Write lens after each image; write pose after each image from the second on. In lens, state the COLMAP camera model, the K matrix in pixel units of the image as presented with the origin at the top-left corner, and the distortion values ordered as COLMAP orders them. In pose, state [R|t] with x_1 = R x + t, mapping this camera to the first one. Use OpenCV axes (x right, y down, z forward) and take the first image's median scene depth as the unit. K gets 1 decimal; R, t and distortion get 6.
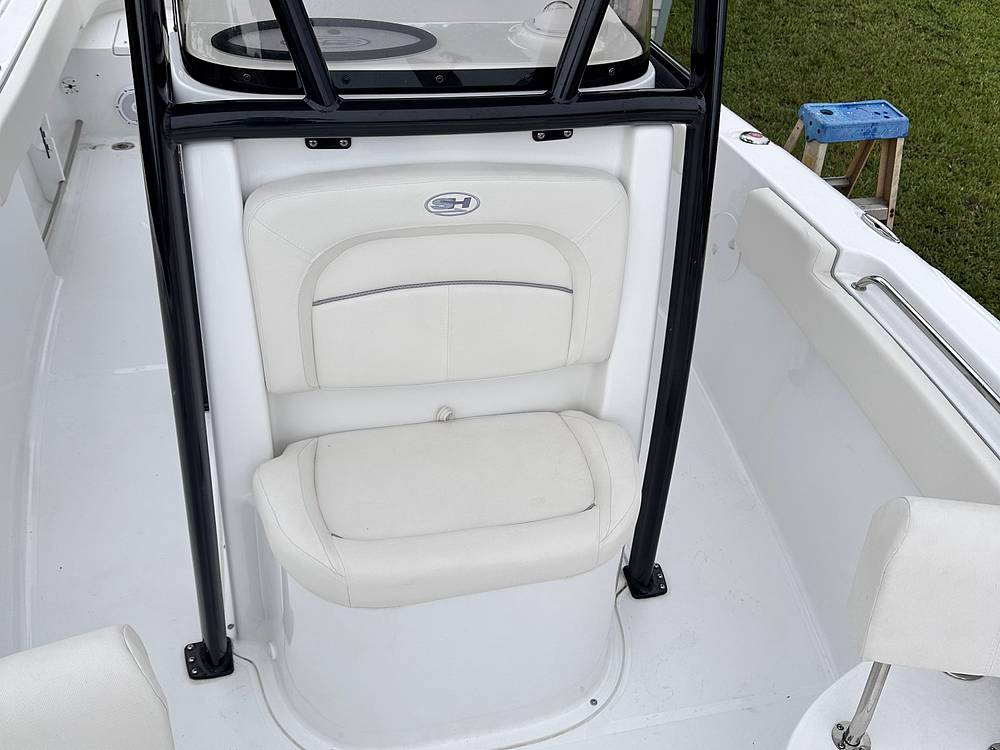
lens RADIAL K [[938.8, 0, 520.7], [0, 938.8, 389.1], [0, 0, 1]] dist [0.019332, 0.000000]
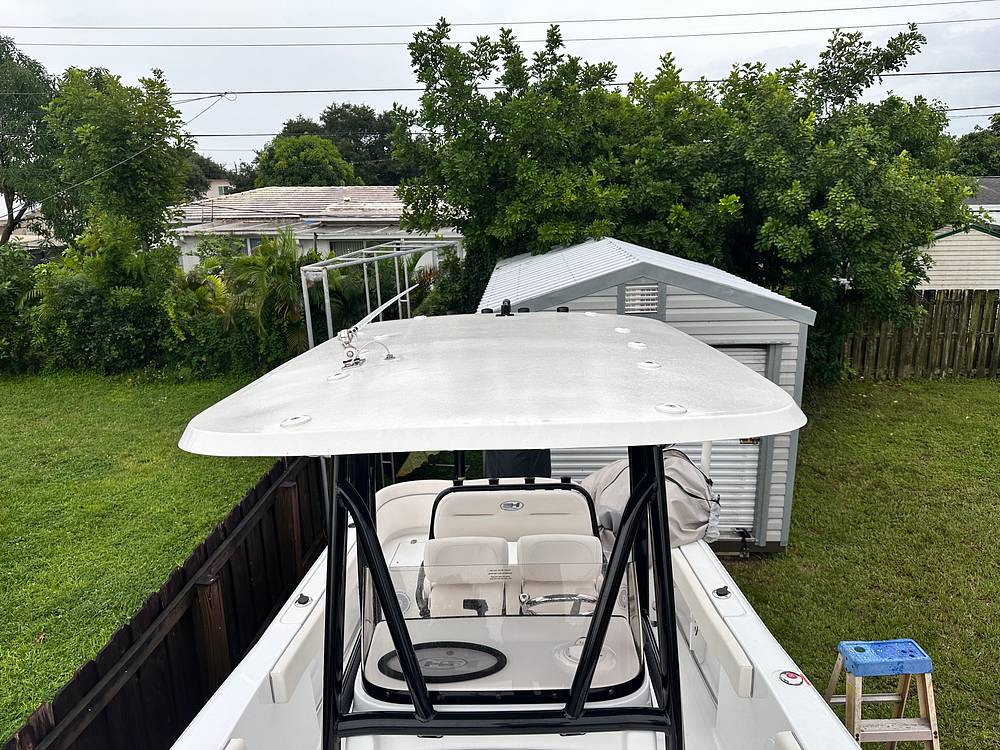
lens RADIAL K [[703.5, 0, 500.4], [0, 703.5, 381.4], [0, 0, 1]] dist [0.032146, -0.032858]
pose [[0.952814, -0.055862, -0.298370, 0.267343], [-0.090668, 0.885678, -0.455361, -0.211703], [0.289697, 0.460927, 0.838822, -0.253296]]
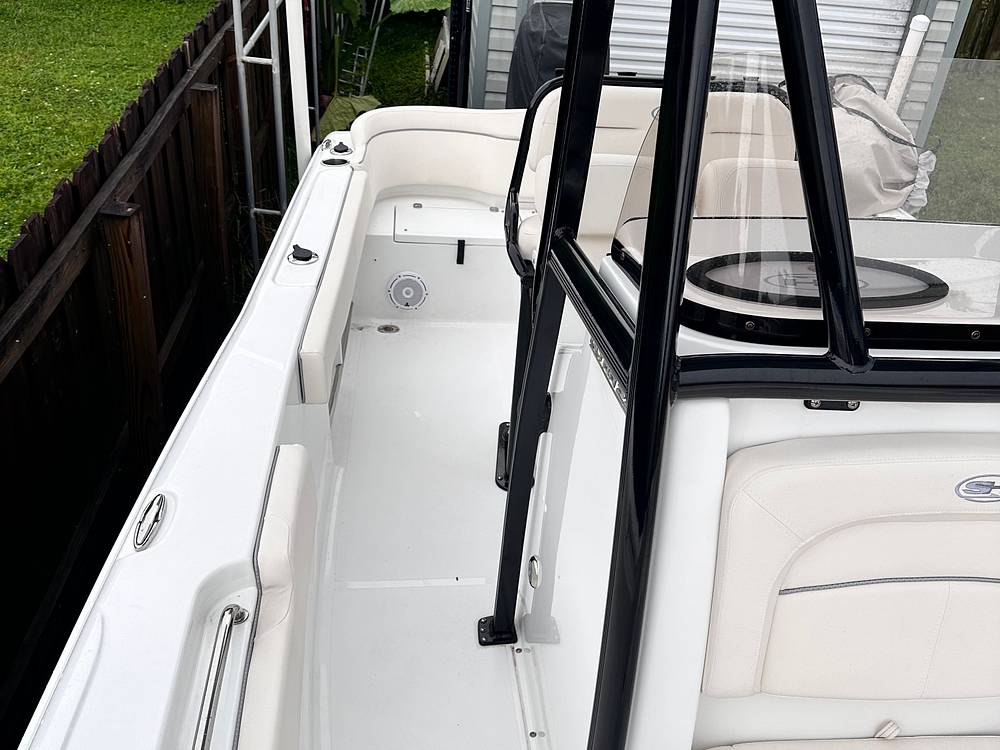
lens RADIAL K [[938.8, 0, 507.6], [0, 938.8, 382.6], [0, 0, 1]] dist [0.019332, 0.000000]
pose [[0.986072, 0.068381, -0.151611, -0.302026], [-0.094222, 0.980856, -0.170425, -0.094780], [0.137054, 0.182336, 0.973637, 0.136986]]
